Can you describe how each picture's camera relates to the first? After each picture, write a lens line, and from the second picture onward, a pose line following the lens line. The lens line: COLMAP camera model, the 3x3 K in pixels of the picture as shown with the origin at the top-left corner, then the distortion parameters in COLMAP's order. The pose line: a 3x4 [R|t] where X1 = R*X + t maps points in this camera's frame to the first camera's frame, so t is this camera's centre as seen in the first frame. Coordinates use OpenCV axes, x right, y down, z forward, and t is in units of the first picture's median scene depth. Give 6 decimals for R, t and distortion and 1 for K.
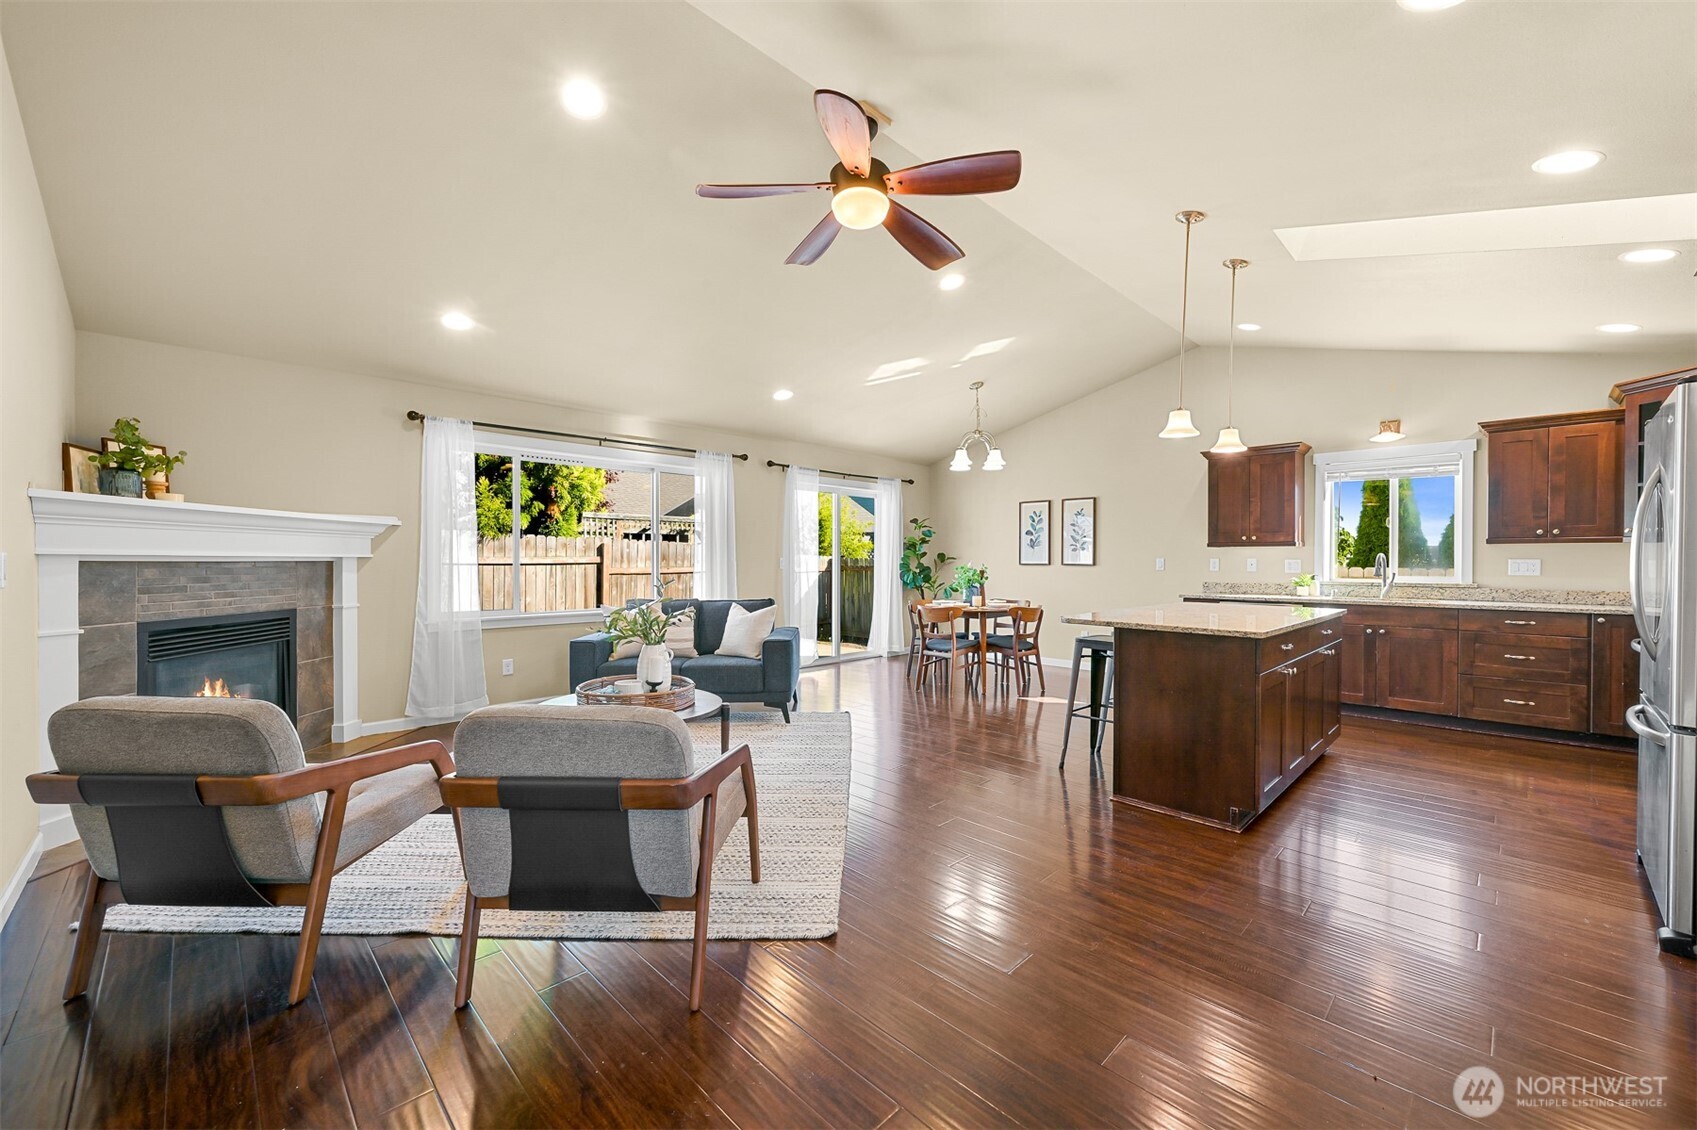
lens RADIAL K [[651.8, 0, 848.5], [0, 651.8, 565.0], [0, 0, 1]] dist [-0.000670, -0.000141]
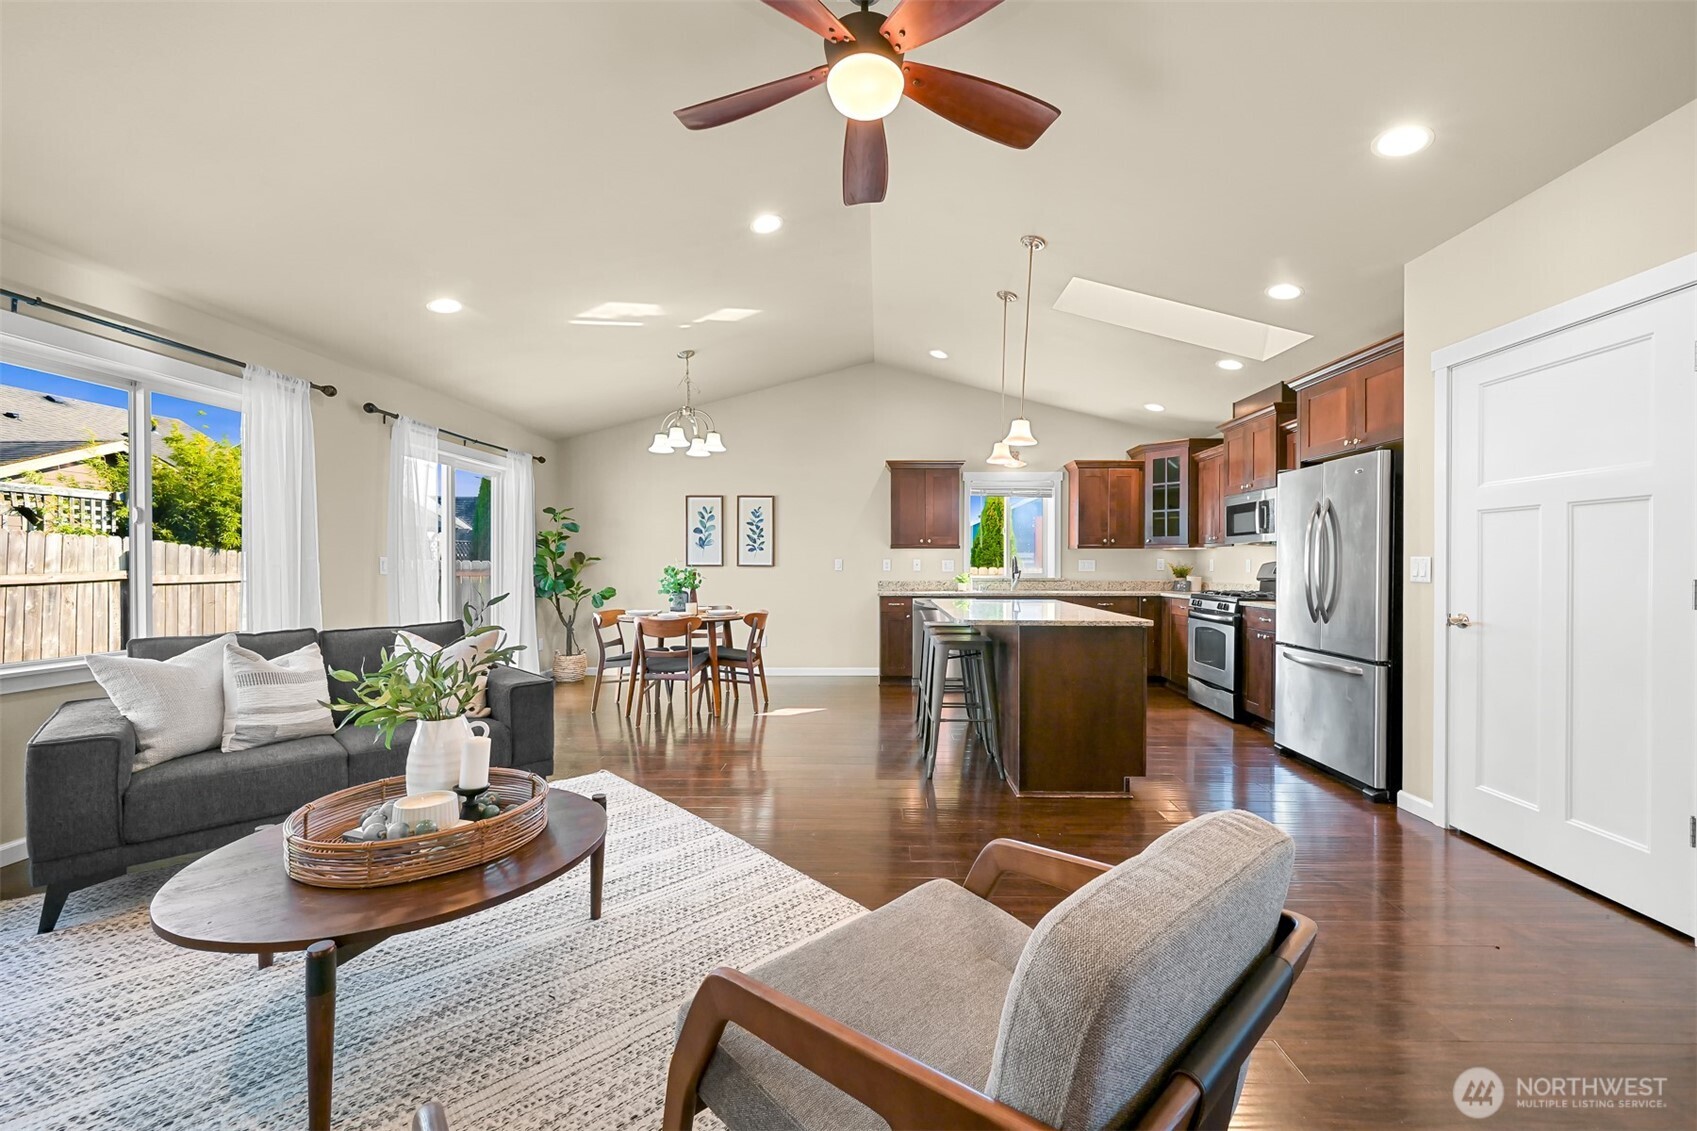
lens RADIAL K [[678.4, 0, 855.8], [0, 678.4, 561.5], [0, 0, 1]] dist [0.000638, -0.000128]
pose [[0.720118, 0.000775, 0.693851, -0.272972], [0.005968, 0.999955, -0.007311, 0.001788], [-0.693826, 0.009405, 0.720082, 0.227575]]
